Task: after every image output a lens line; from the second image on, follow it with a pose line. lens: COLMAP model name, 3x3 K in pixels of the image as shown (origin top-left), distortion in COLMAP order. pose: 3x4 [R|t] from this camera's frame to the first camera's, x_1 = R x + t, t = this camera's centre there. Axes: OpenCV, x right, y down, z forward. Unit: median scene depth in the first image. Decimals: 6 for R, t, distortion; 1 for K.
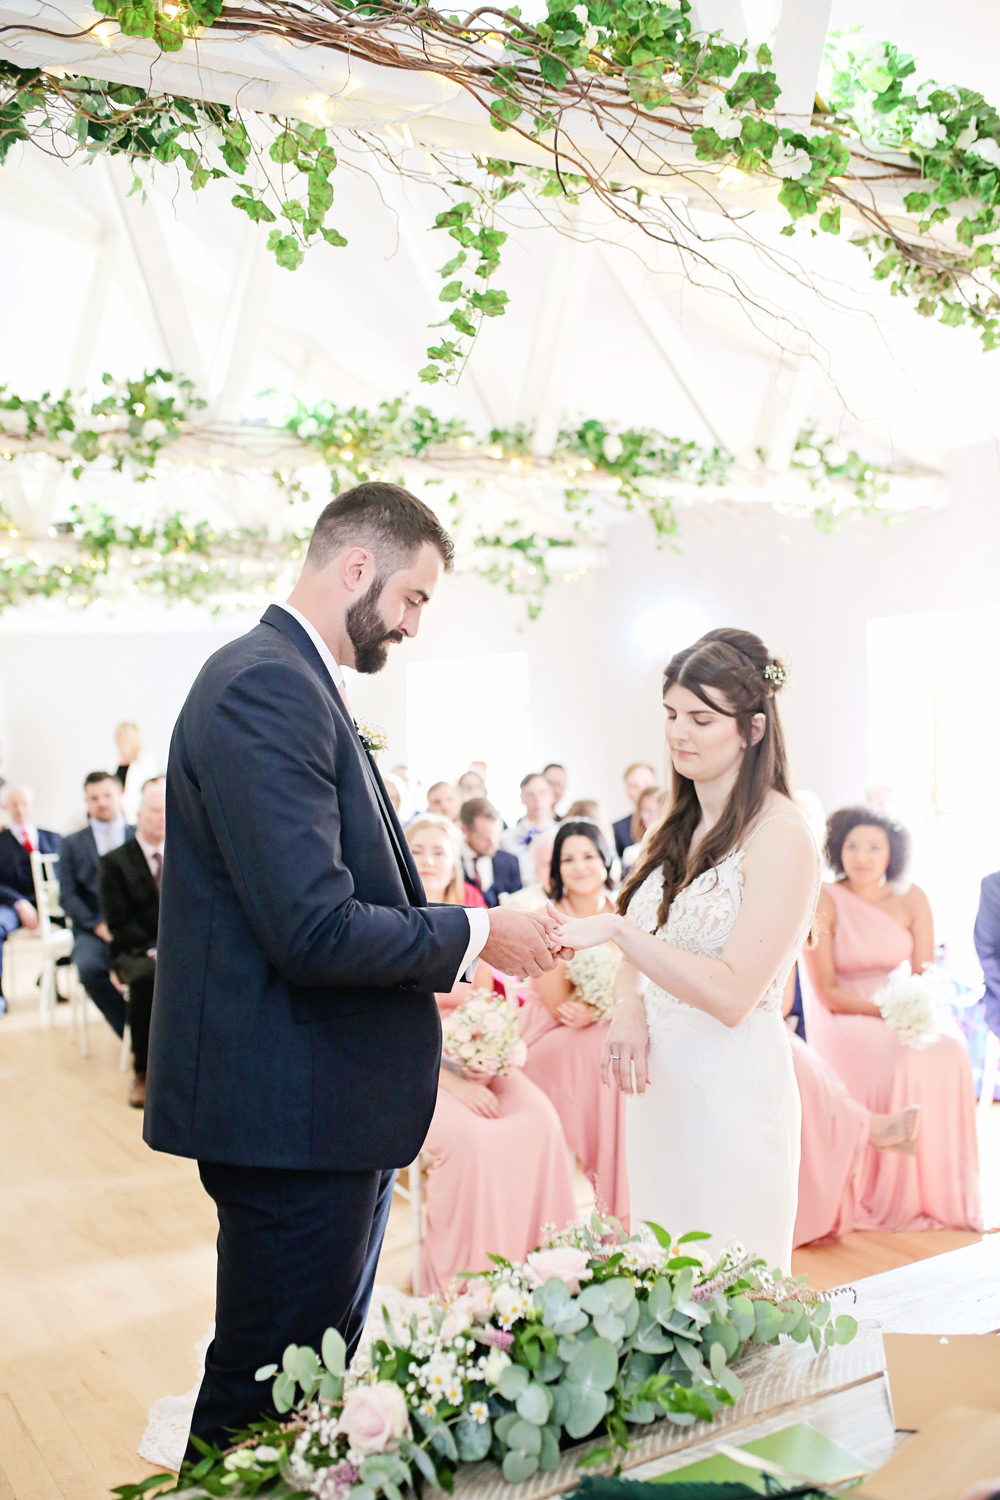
lens RADIAL K [[1435.6, 0, 500.0], [0, 1435.6, 750.0], [0, 0, 1]] dist [-0.068779, 0.101769]
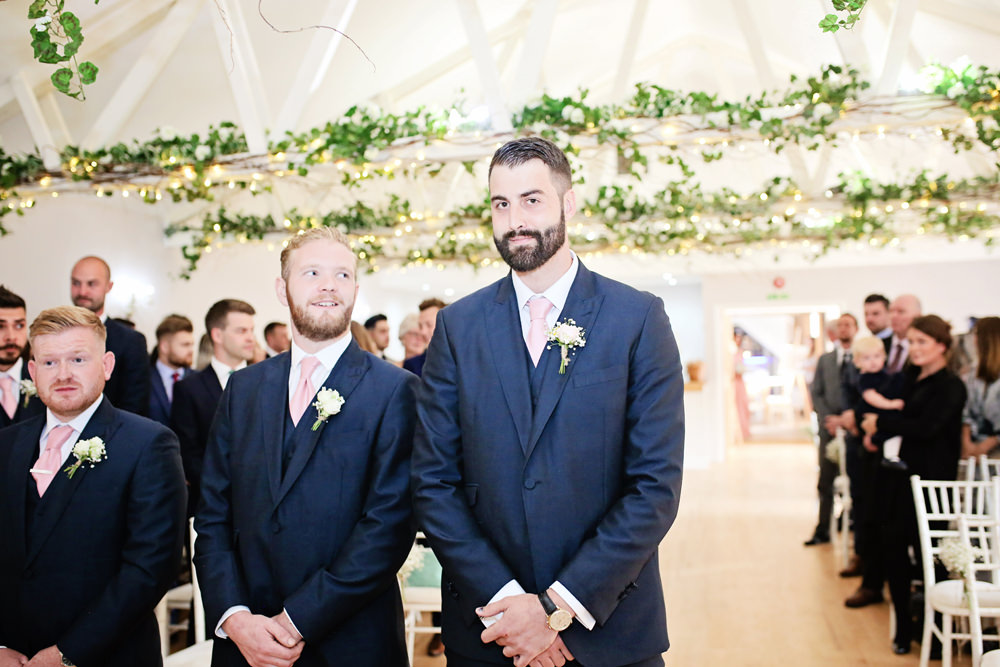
lens RADIAL K [[957.1, 0, 500.0], [0, 957.1, 333.5], [0, 0, 1]] dist [-0.068779, 0.101769]
pose [[0.729363, -0.002116, -0.684124, 0.275891], [-0.007472, 0.999911, -0.011059, -0.003373], [0.684086, 0.013178, 0.729282, 0.263201]]
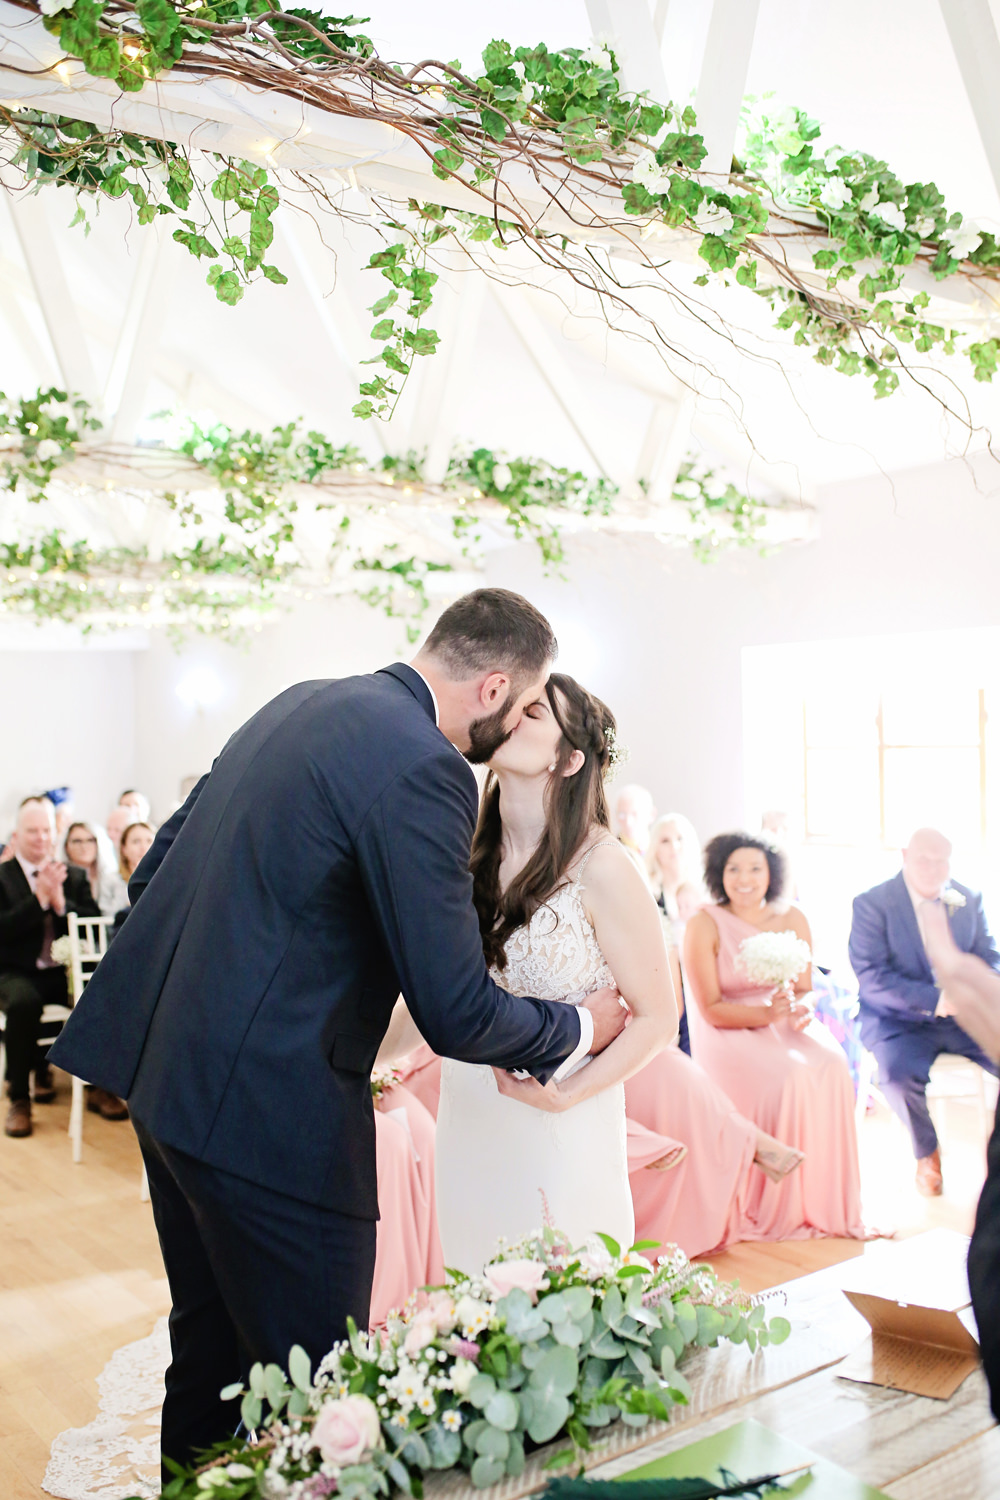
lens RADIAL K [[1435.6, 0, 500.0], [0, 1435.6, 750.0], [0, 0, 1]] dist [-0.068779, 0.101769]
pose [[0.995069, 0.004808, 0.099073, -0.051244], [-0.003397, 0.999890, -0.014408, -0.004780], [-0.099131, 0.014000, 0.994976, -0.024911]]
